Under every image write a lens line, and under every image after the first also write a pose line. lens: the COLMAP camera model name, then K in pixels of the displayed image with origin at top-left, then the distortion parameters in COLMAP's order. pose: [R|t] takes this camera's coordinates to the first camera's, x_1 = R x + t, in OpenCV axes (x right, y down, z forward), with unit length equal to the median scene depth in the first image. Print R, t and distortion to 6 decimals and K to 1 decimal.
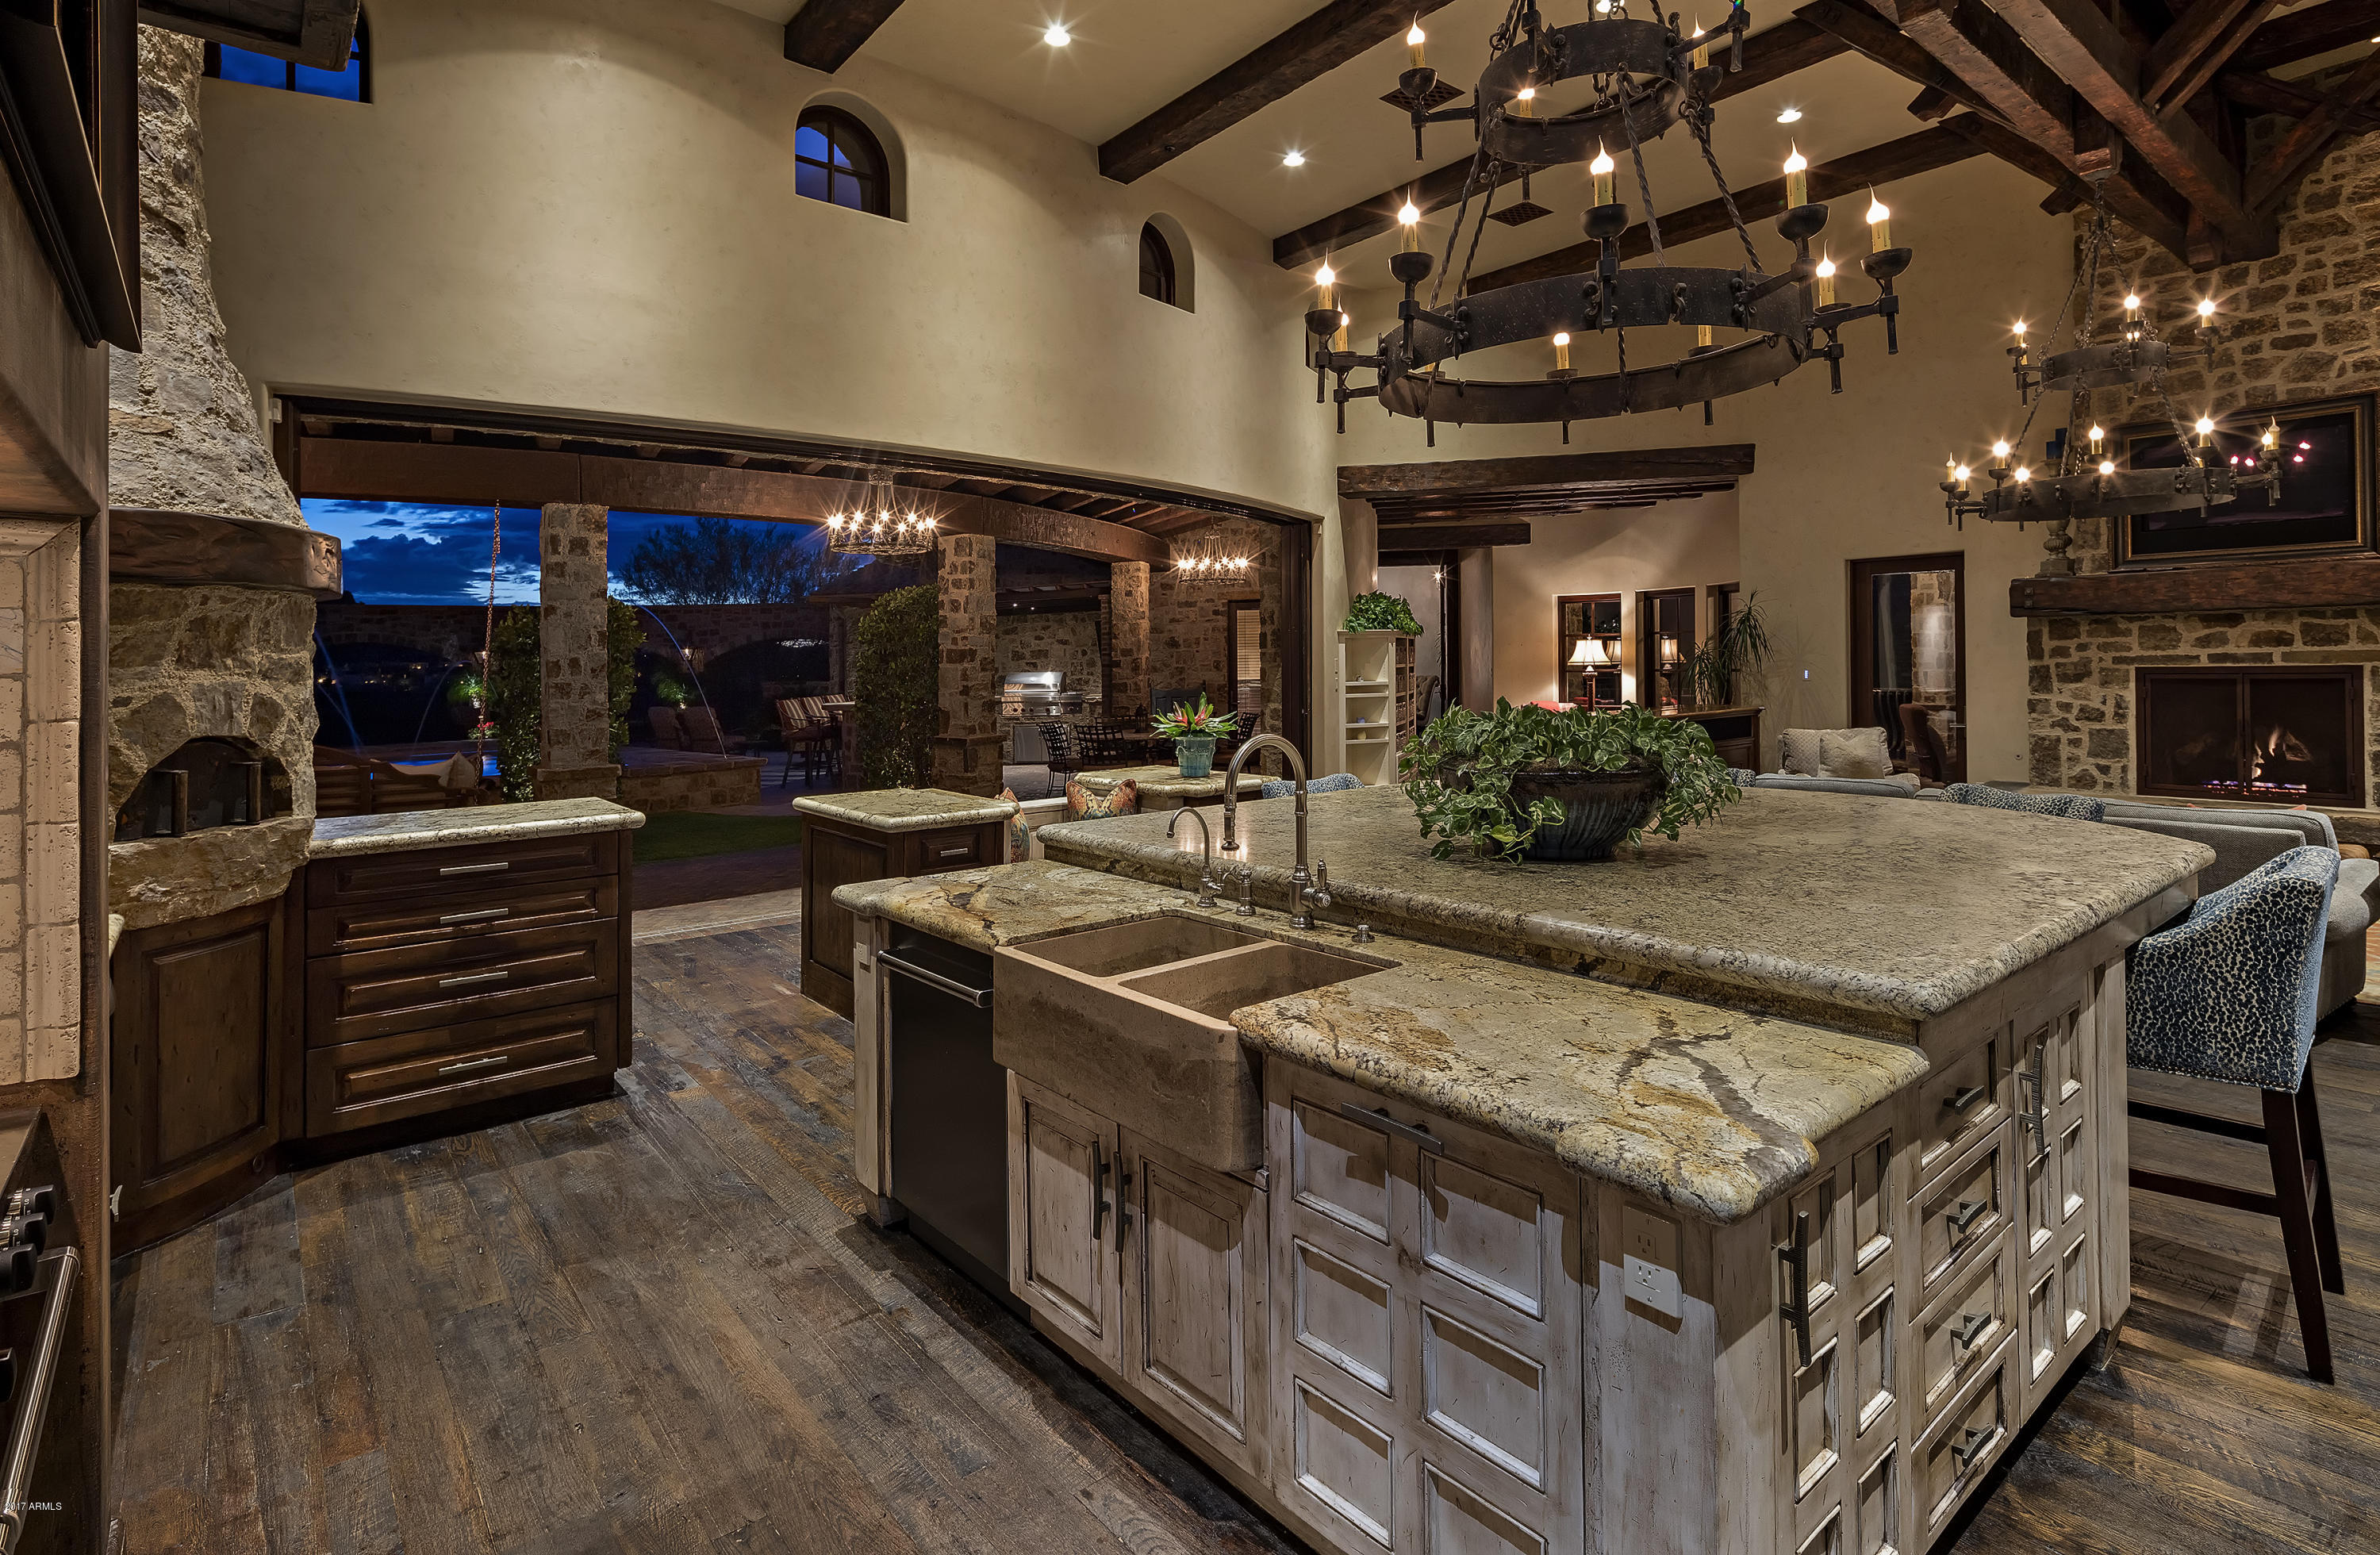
lens RADIAL K [[1186.1, 0, 1194.4], [0, 1186.1, 772.6], [0, 0, 1]] dist [-0.002434, -0.001050]
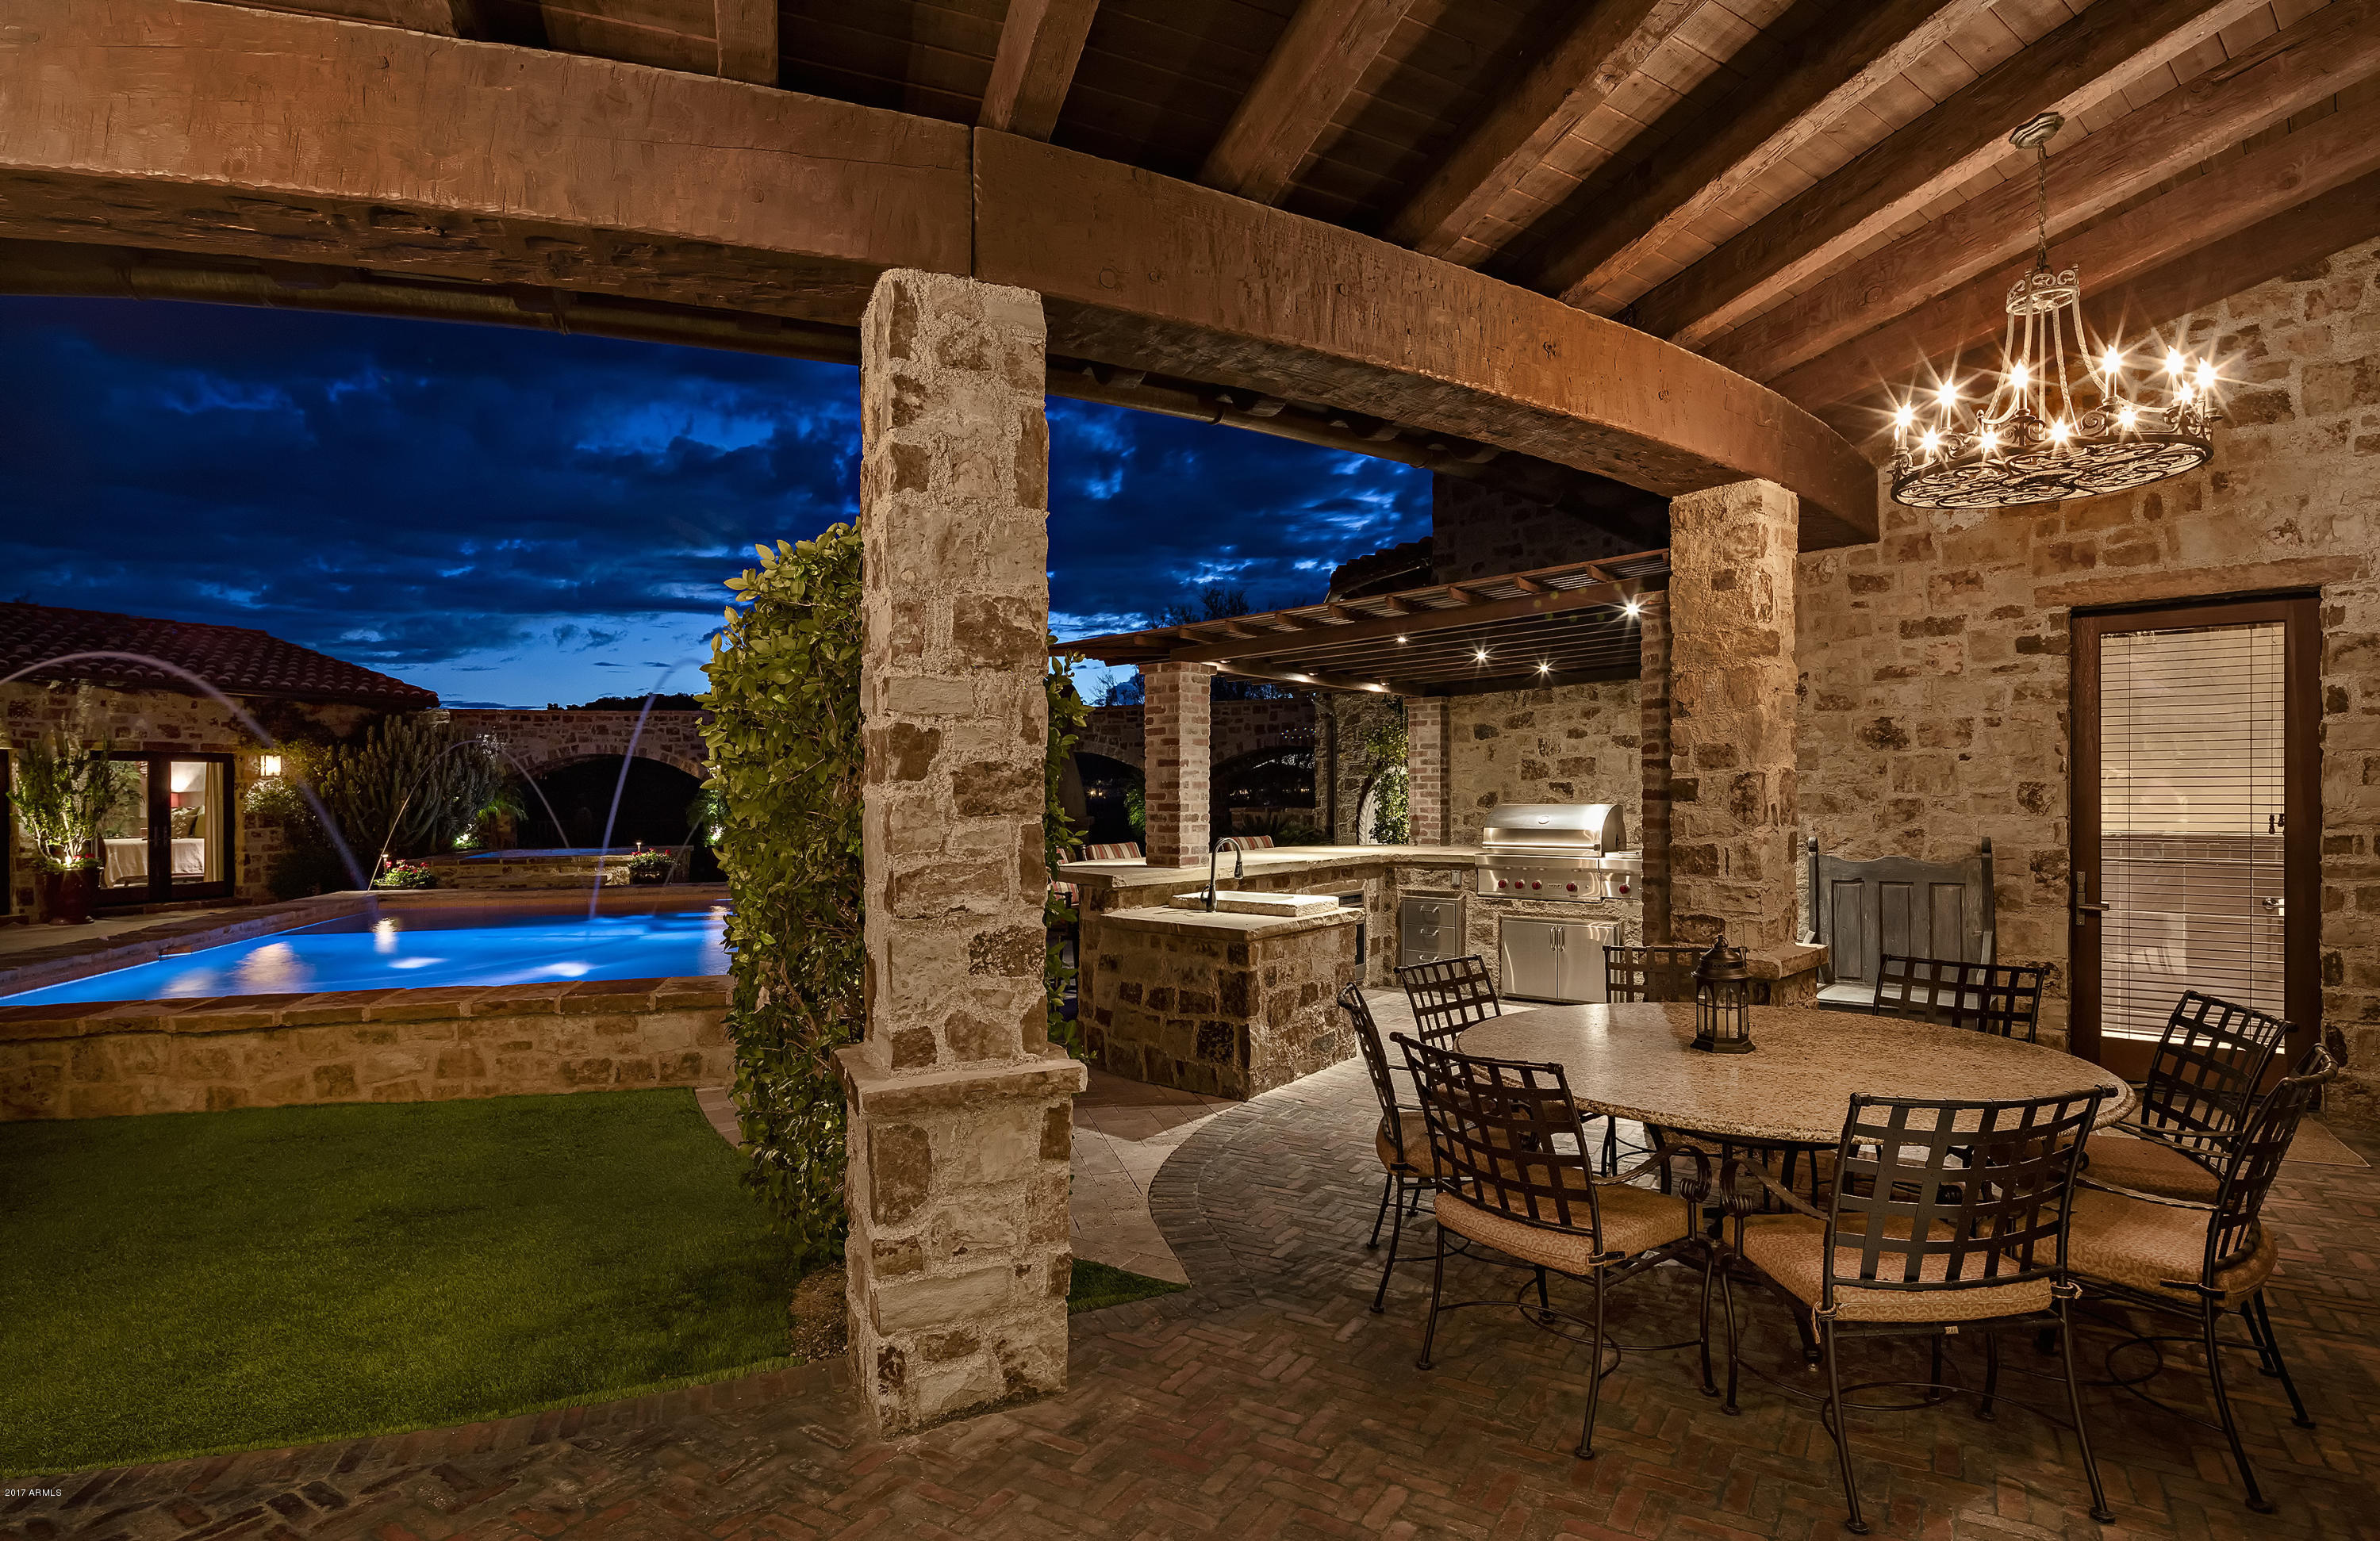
lens RADIAL K [[1185.9, 0, 1192.5], [0, 1185.9, 780.3], [0, 0, 1]] dist [-0.002434, -0.001050]
pose [[0.843203, 0.007700, -0.537540, -0.001521], [-0.057960, 0.995371, -0.076659, -0.054803], [0.534461, 0.095794, 0.839747, 0.581618]]
